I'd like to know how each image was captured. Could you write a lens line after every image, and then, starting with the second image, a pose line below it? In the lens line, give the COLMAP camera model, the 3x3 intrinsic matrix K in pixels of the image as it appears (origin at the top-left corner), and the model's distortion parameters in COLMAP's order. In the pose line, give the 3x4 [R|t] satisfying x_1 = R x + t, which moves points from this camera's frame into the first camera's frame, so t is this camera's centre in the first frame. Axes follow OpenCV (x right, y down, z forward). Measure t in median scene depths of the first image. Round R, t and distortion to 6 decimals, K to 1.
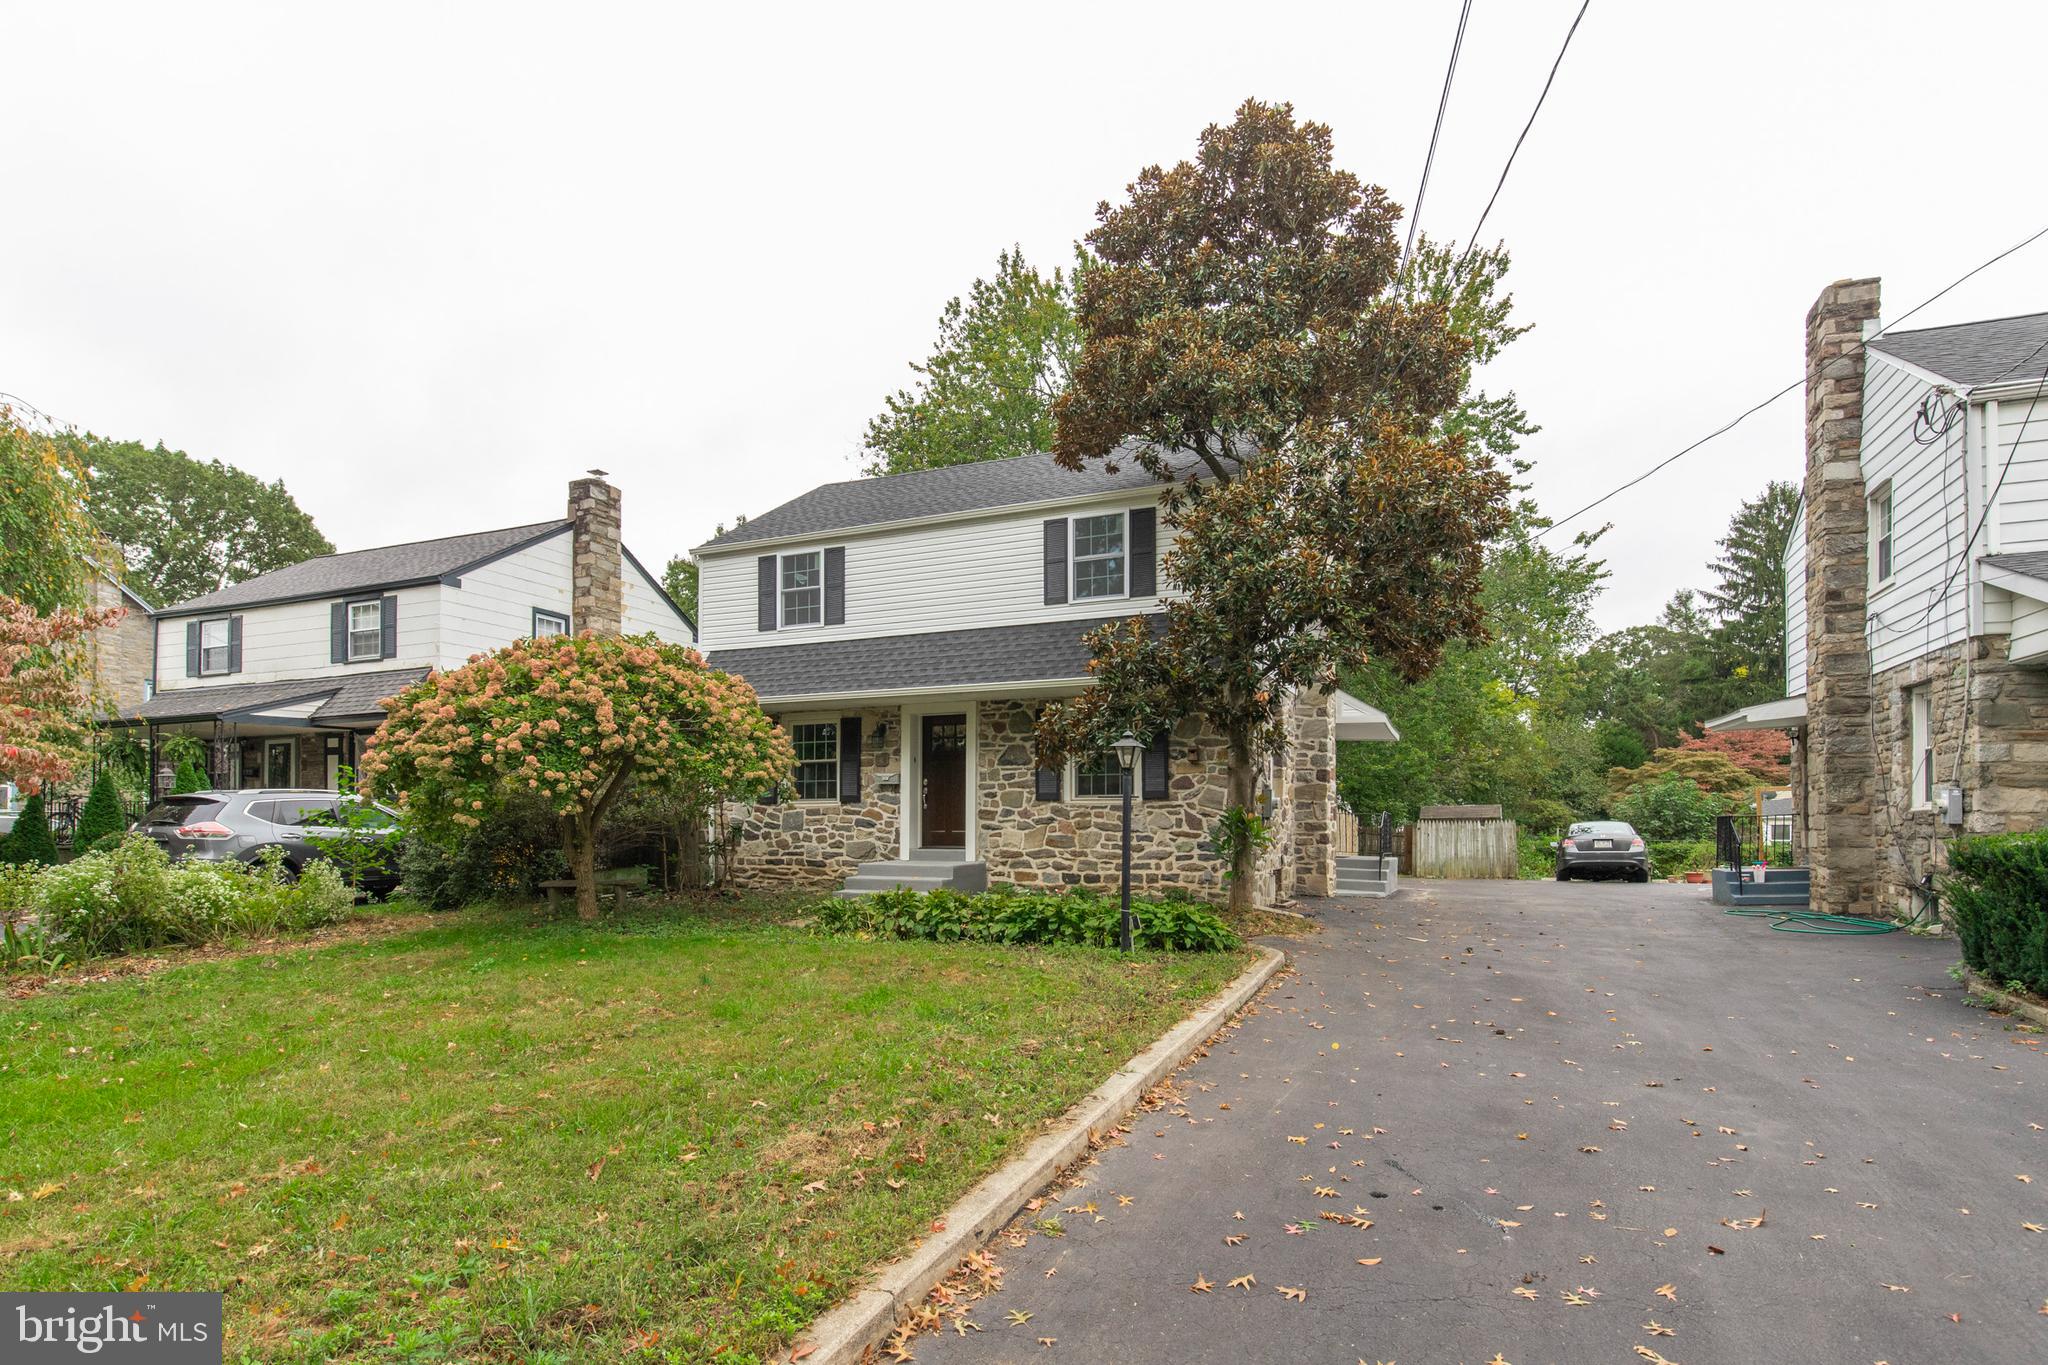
lens RADIAL K [[1020.1, 0, 1024.0], [0, 1020.1, 682.5], [0, 0, 1]] dist [-0.014604, -0.000205]
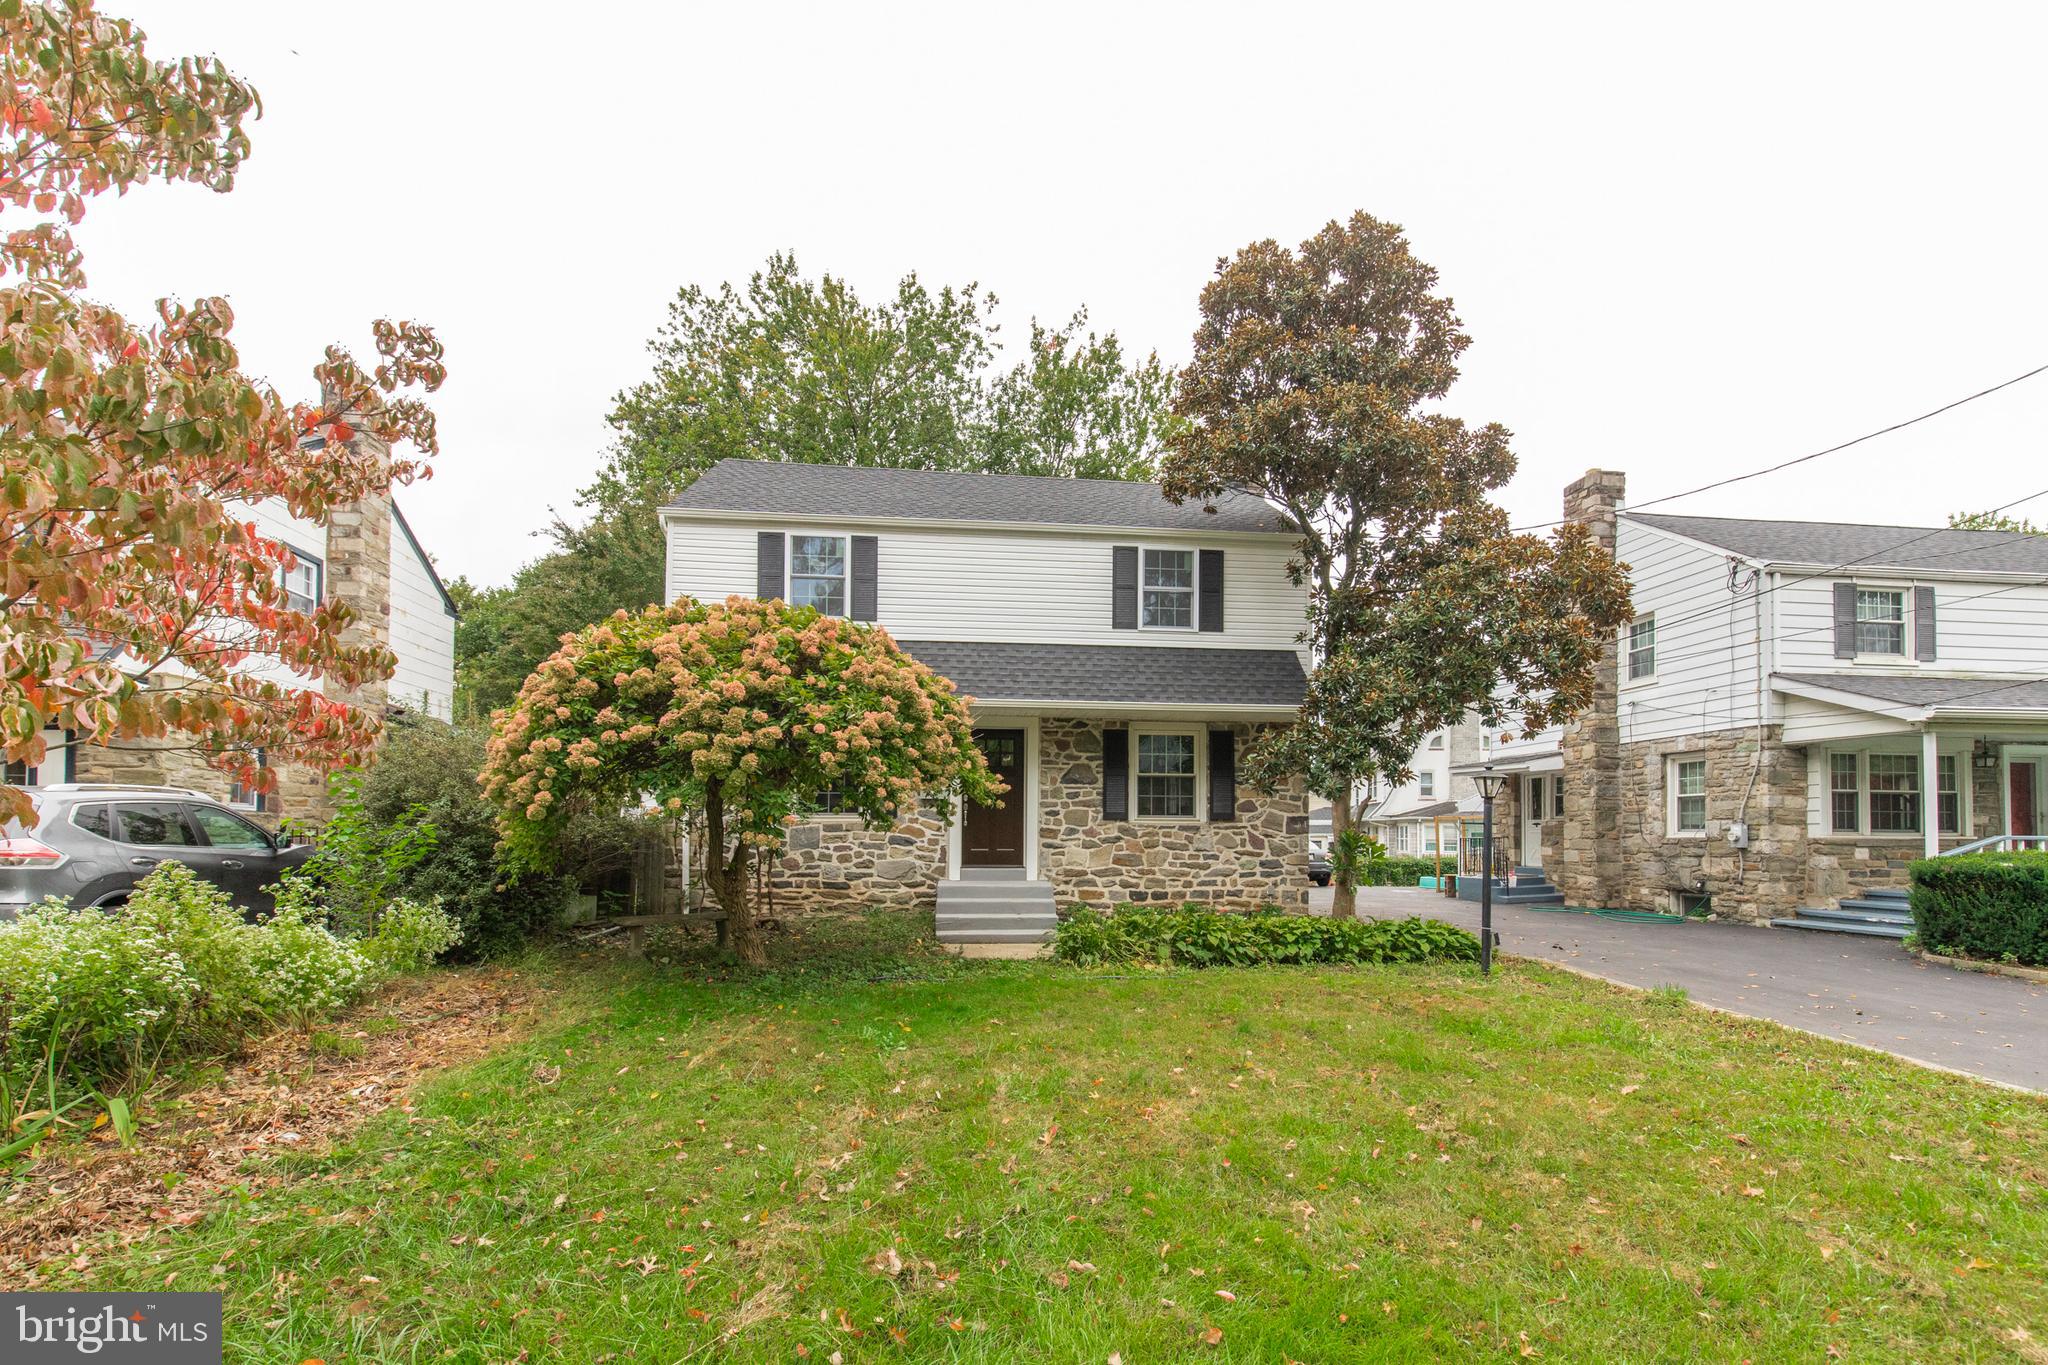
lens RADIAL K [[915.3, 0, 1026.4], [0, 915.3, 706.7], [0, 0, 1]] dist [-0.003490, -0.000244]
pose [[0.870017, 0.075173, 0.487257, -0.510366], [-0.074652, 0.996998, -0.020521, 0.028363], [-0.487337, -0.018521, 0.873018, 0.247134]]
